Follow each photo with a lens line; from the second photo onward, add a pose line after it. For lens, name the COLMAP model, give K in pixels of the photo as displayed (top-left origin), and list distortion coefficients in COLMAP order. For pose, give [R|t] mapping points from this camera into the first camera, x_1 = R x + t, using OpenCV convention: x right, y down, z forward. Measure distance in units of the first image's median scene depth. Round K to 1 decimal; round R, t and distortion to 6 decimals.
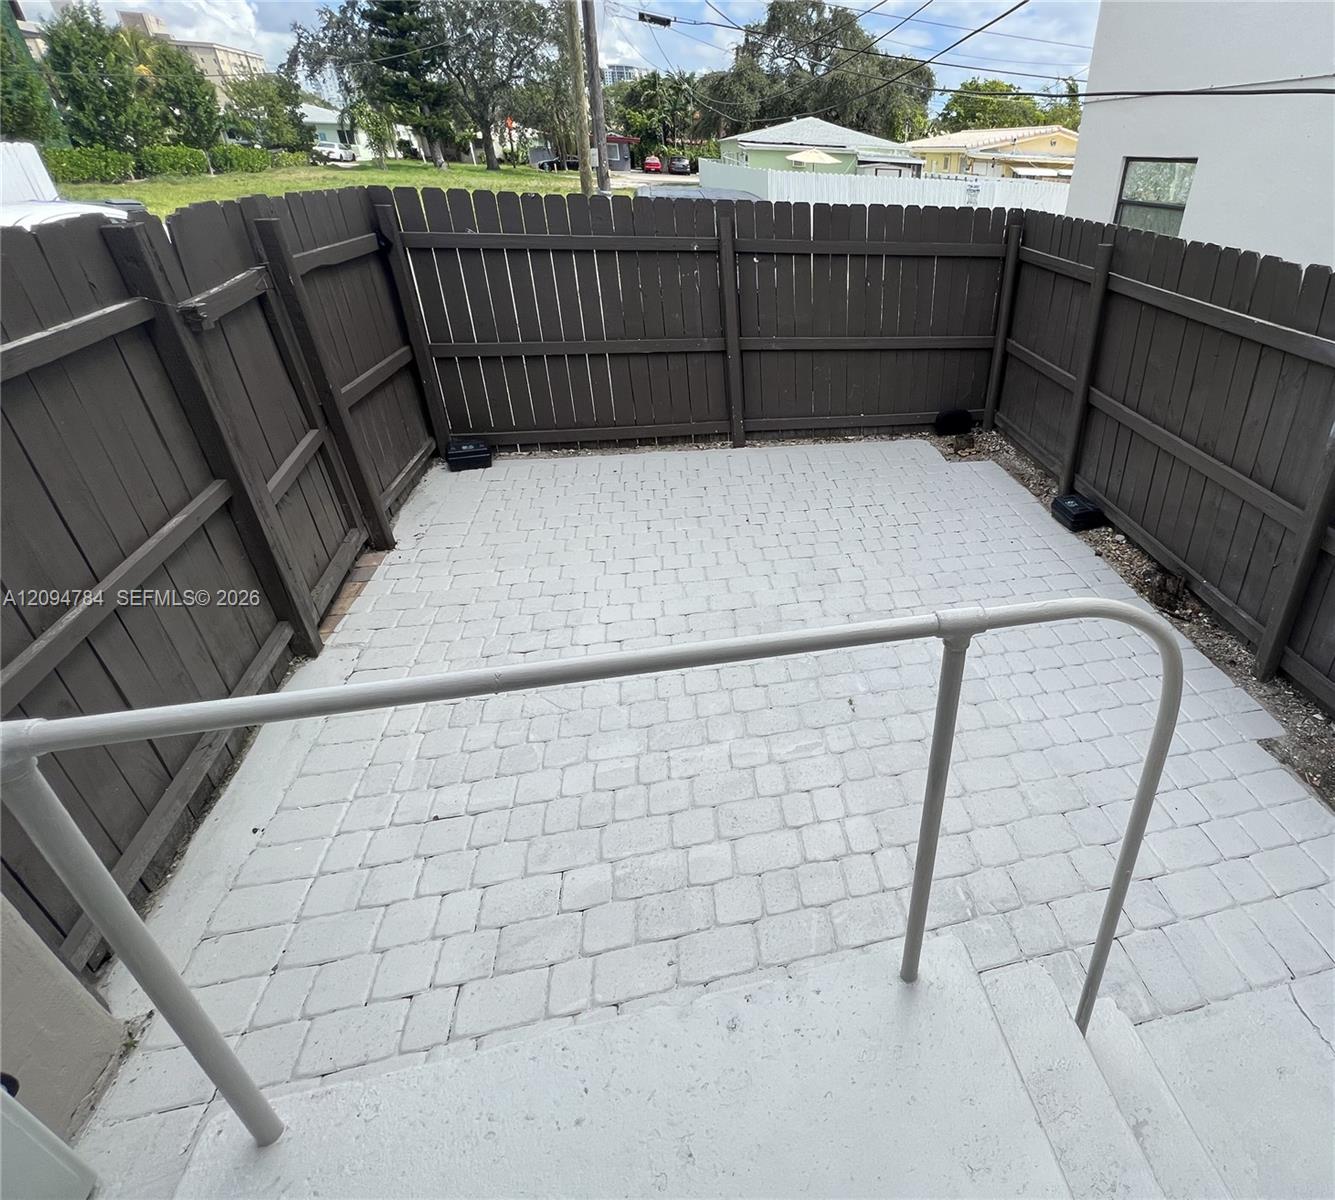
lens RADIAL K [[737.0, 0, 667.8], [0, 737.0, 521.5], [0, 0, 1]] dist [-0.001889, -0.000134]
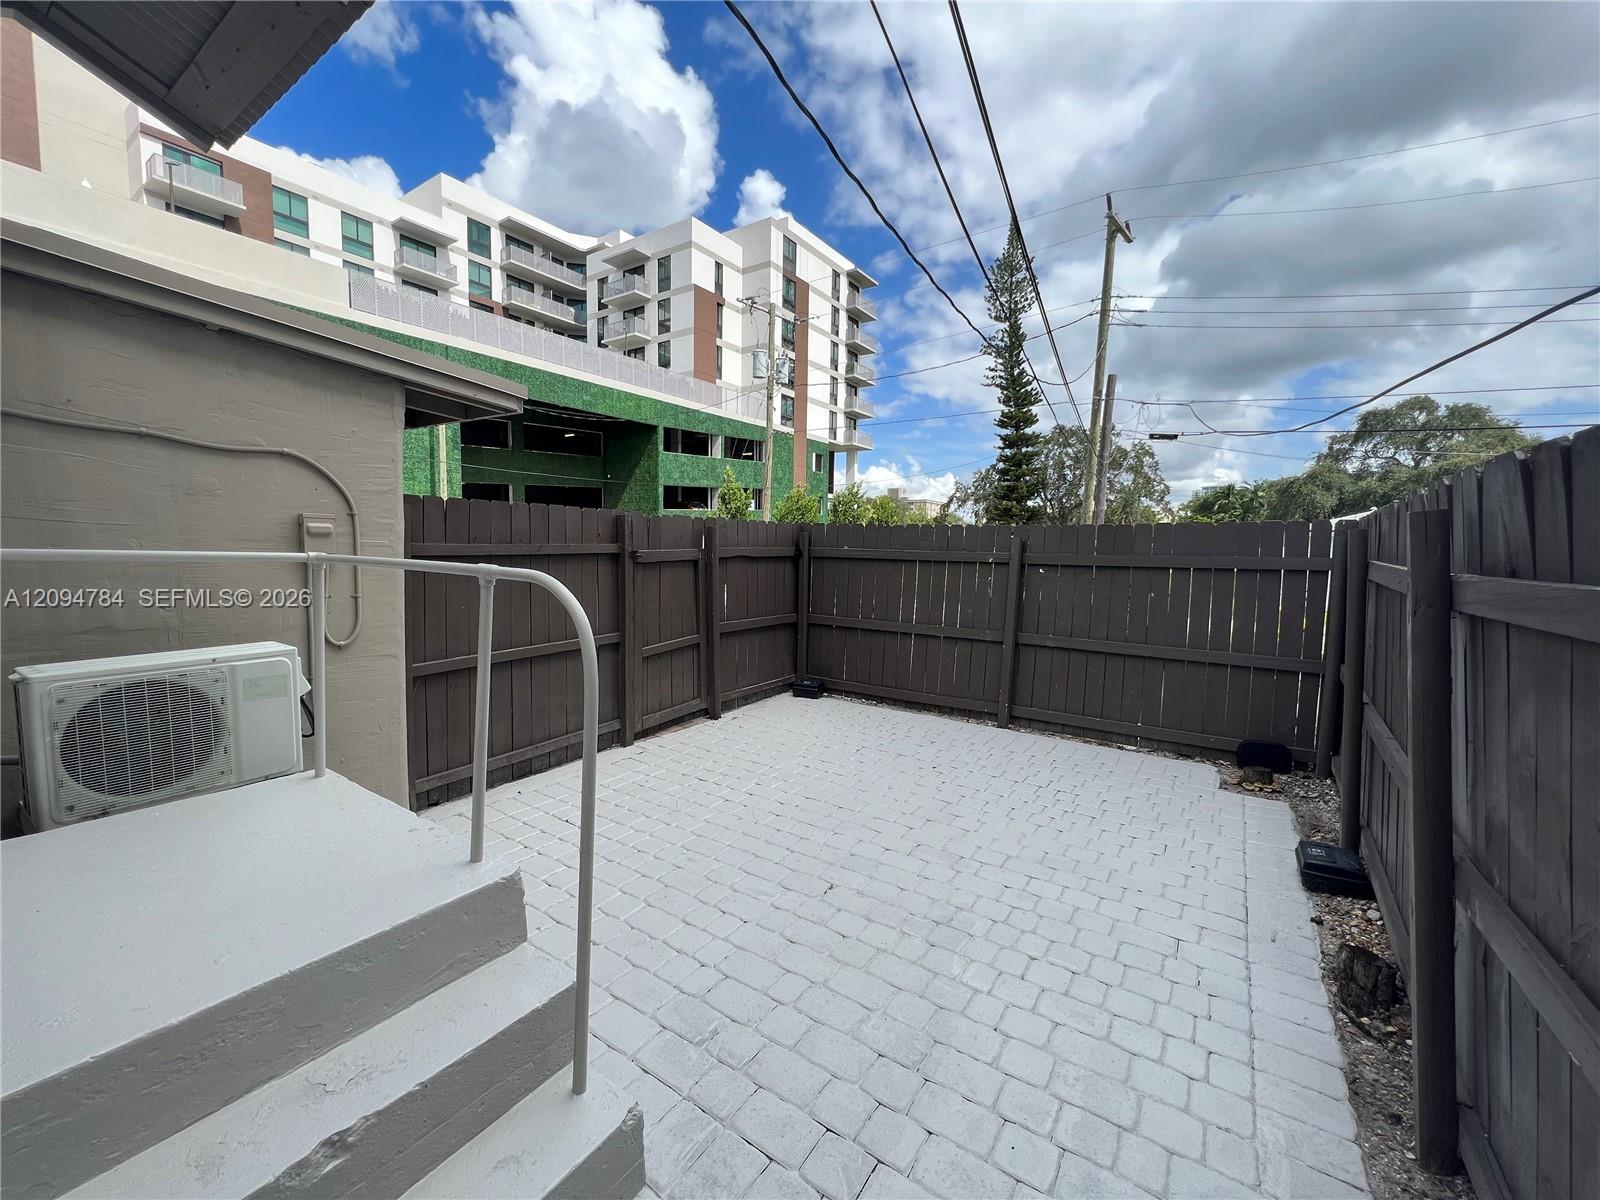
lens RADIAL K [[642.6, 0, 800.0], [0, 642.6, 600.0], [0, 0, 1]] dist [0.001171, 0.000033]
pose [[0.658385, 0.031807, -0.752009, 0.600922], [-0.363516, 0.888296, -0.280688, 0.103531], [0.659080, 0.458168, 0.596403, 0.157615]]
